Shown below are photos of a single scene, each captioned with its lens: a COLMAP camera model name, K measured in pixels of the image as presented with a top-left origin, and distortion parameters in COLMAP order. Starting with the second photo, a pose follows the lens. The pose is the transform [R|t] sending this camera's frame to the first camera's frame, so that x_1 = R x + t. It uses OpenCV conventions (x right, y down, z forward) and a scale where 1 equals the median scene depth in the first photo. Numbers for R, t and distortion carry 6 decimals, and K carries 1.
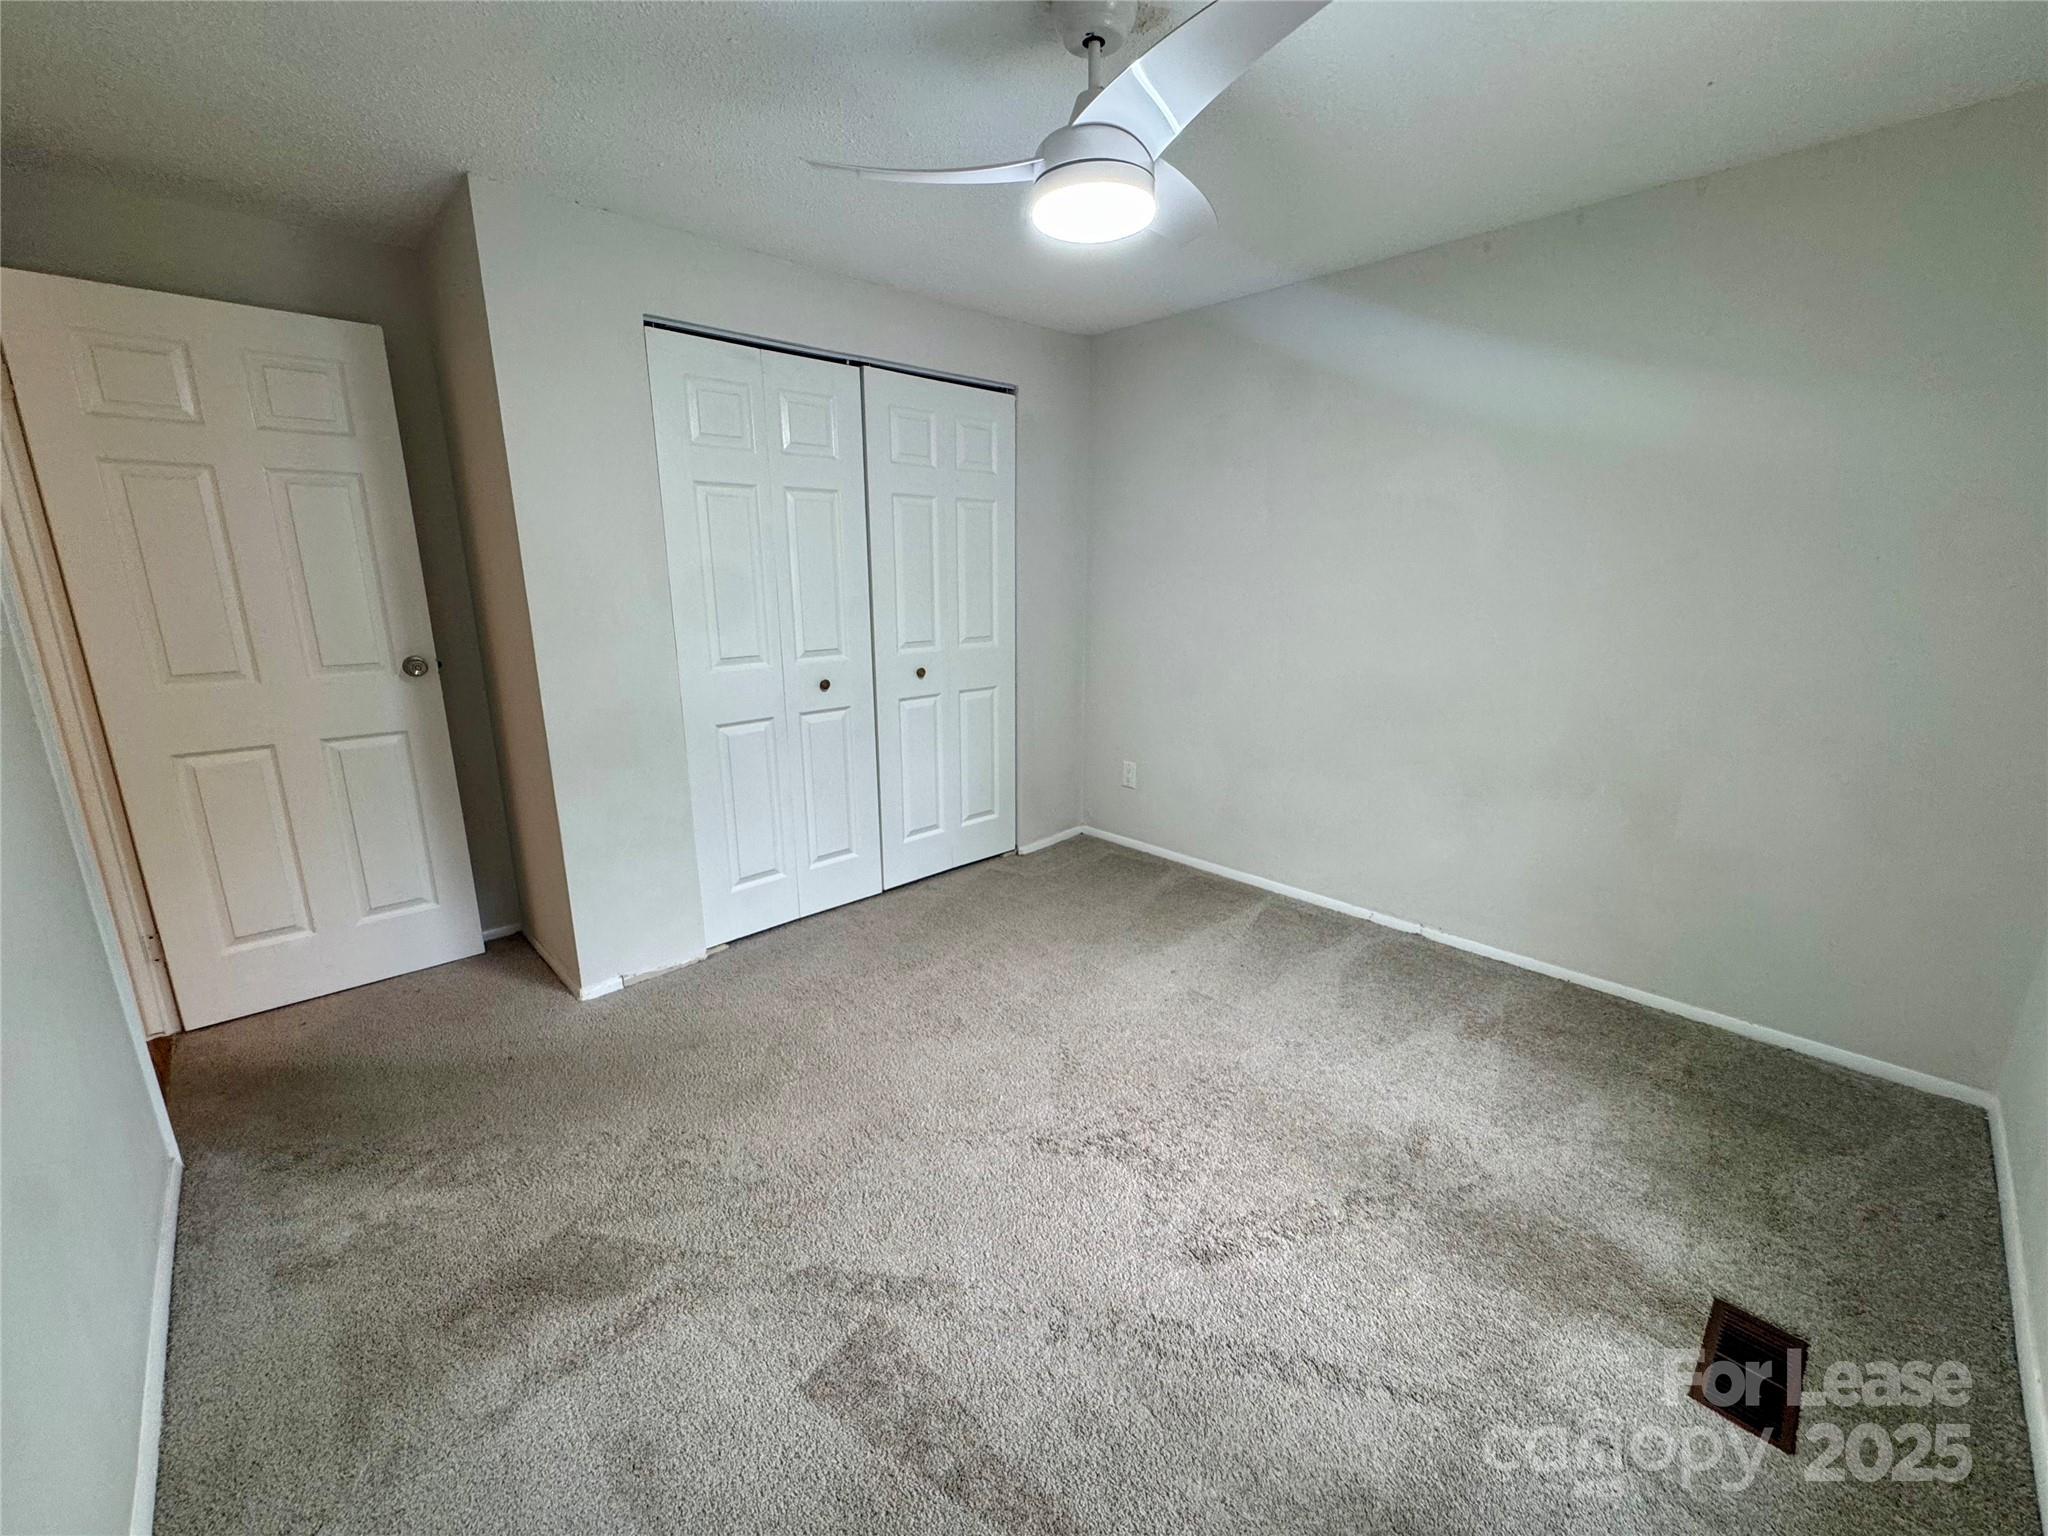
lens RADIAL K [[824.7, 0, 1018.0], [0, 824.7, 786.5], [0, 0, 1]] dist [-0.004266, -0.000404]
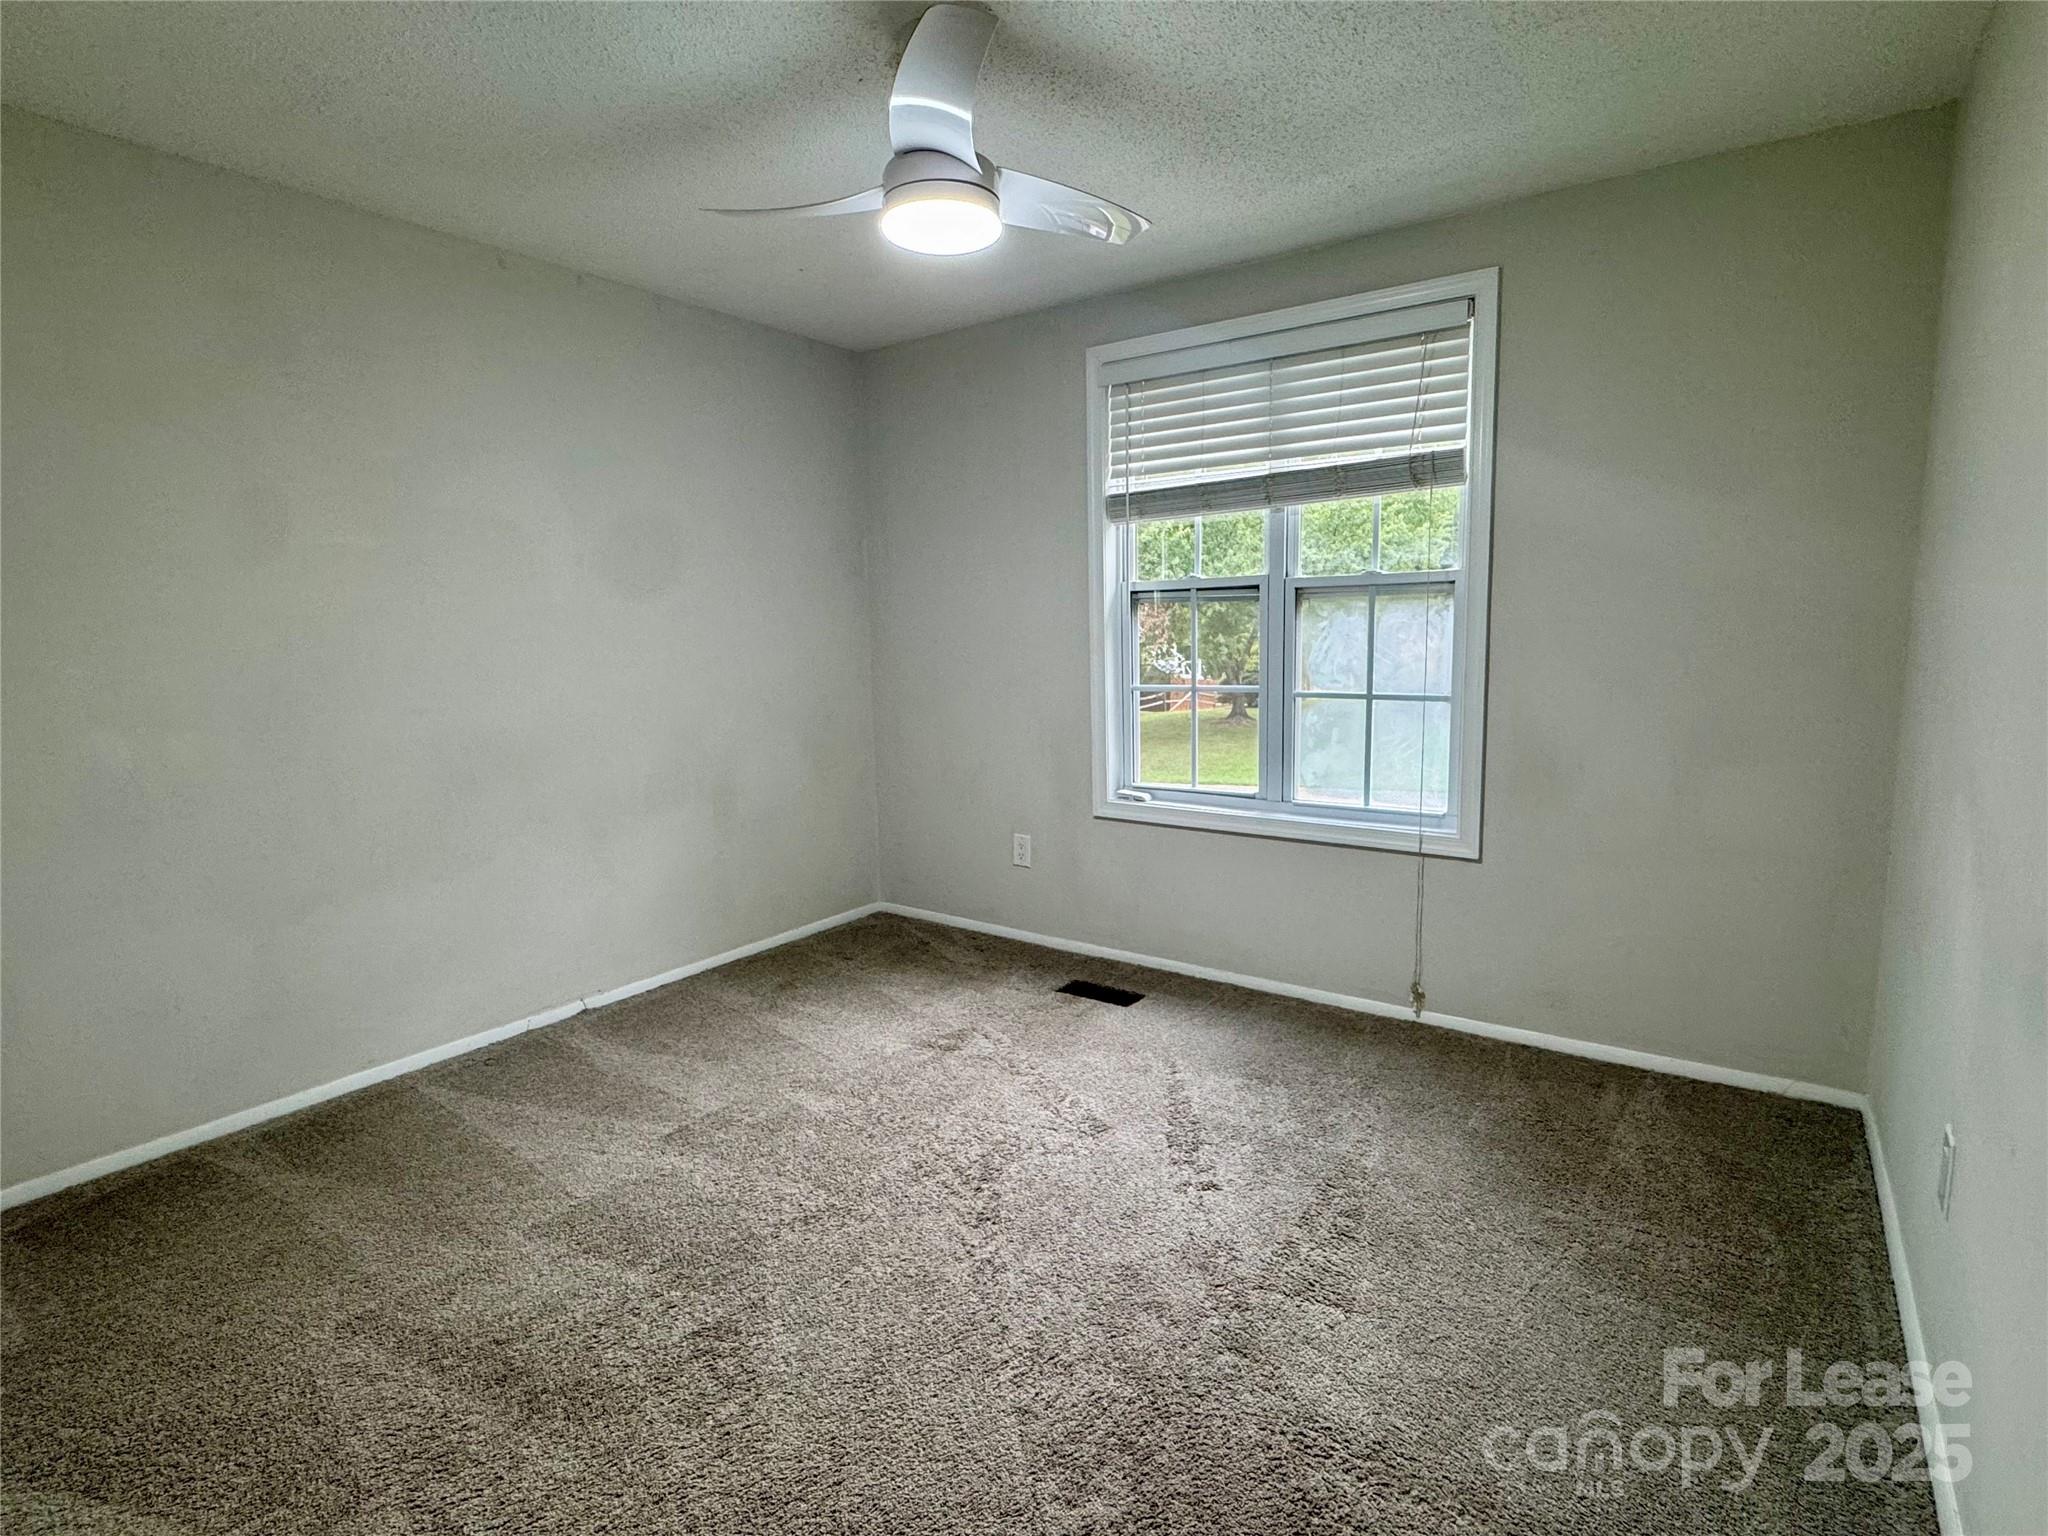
lens RADIAL K [[1010.6, 0, 1031.8], [0, 1010.6, 772.8], [0, 0, 1]] dist [-0.001324, -0.000381]
pose [[-0.212713, -0.126366, 0.968909, -0.724080], [0.270883, 0.945109, 0.182731, -0.147482], [-0.938816, 0.301330, -0.166807, 0.750213]]
